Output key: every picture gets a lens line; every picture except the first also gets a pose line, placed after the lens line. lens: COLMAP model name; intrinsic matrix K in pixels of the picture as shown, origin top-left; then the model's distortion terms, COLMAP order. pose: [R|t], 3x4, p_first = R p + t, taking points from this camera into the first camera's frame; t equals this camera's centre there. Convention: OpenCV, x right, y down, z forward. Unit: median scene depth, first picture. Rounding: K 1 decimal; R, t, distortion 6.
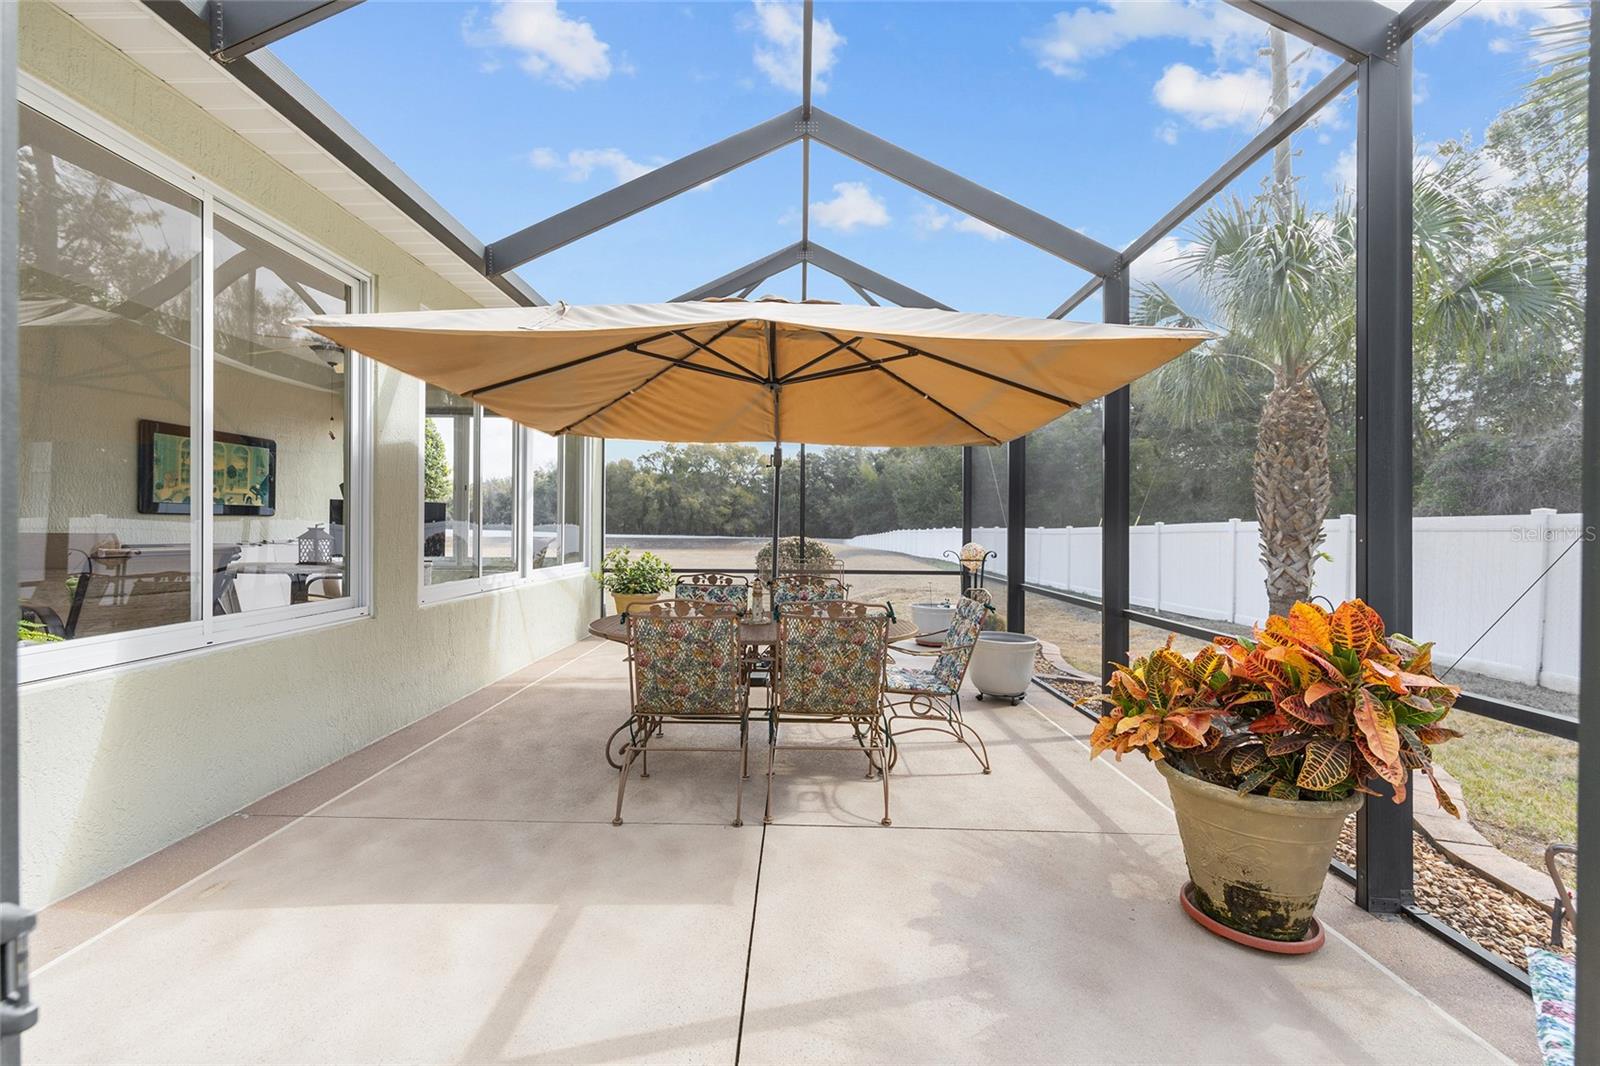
lens RADIAL K [[643.7, 0, 802.4], [0, 643.7, 526.0], [0, 0, 1]] dist [0.004192, 0.000216]
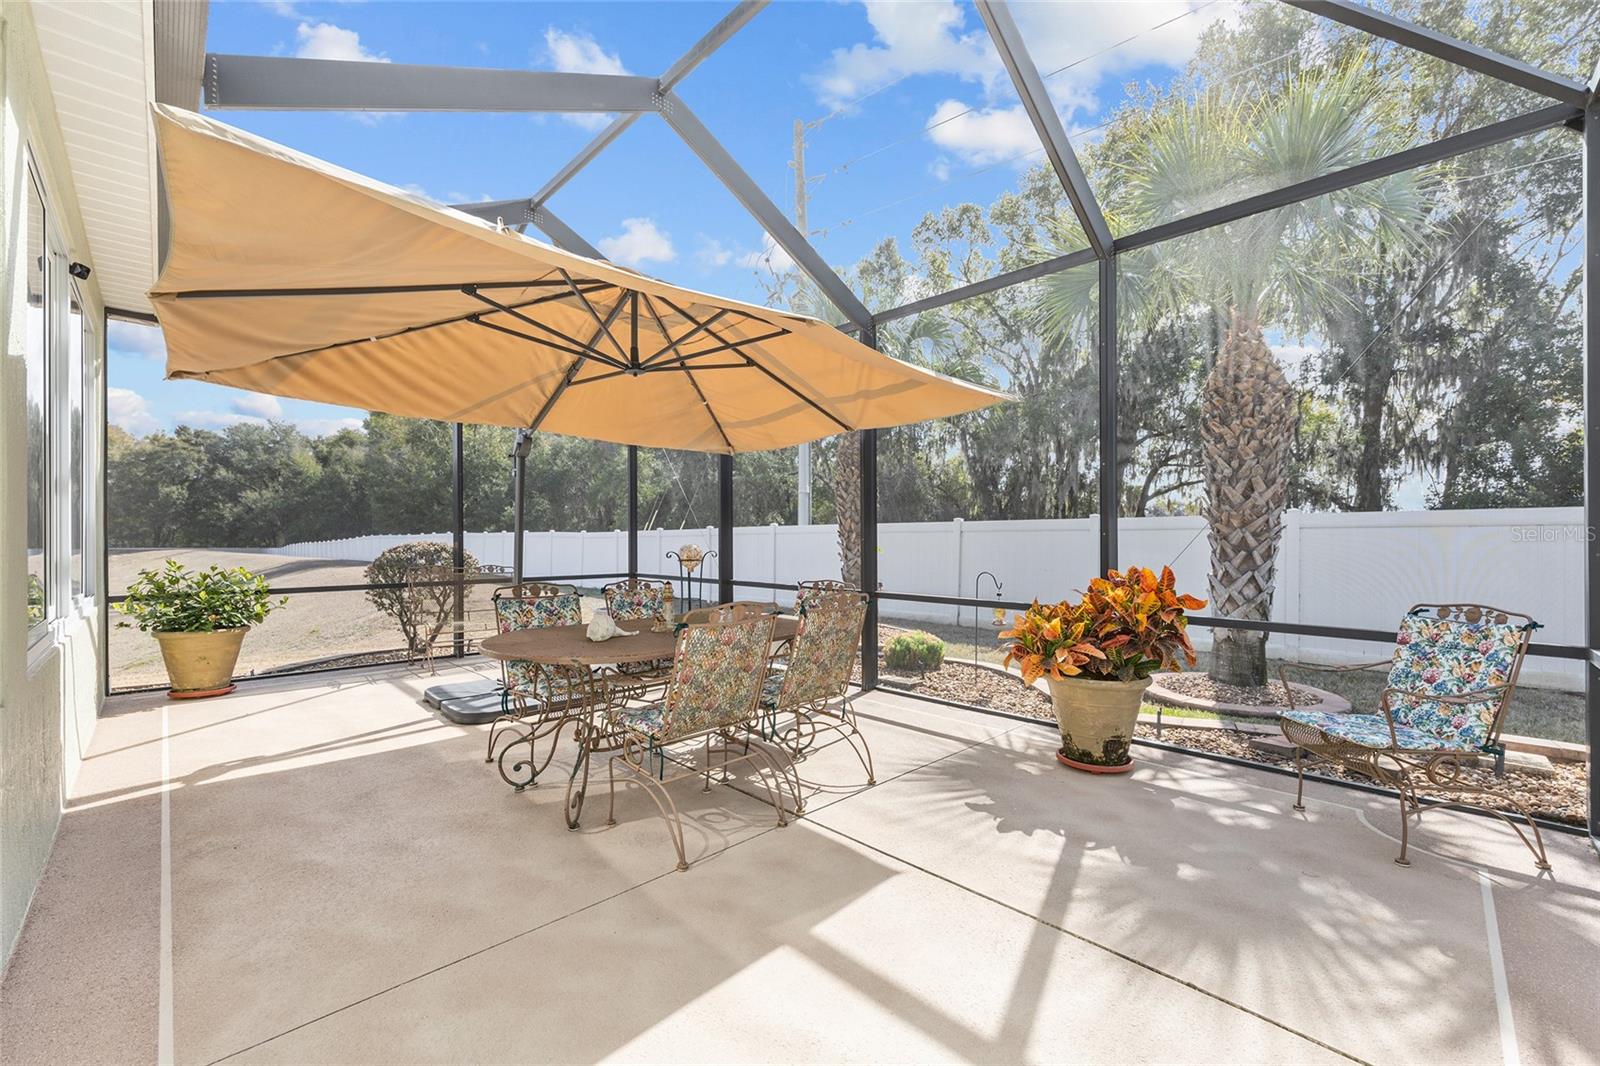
lens RADIAL K [[641.2, 0, 804.6], [0, 641.2, 532.7], [0, 0, 1]] dist [-0.002502, 0.000172]
pose [[0.710754, -0.003344, 0.703433, -0.548795], [0.000997, 0.999992, 0.003746, 0.007037], [-0.703440, -0.001961, 0.710752, 0.196995]]
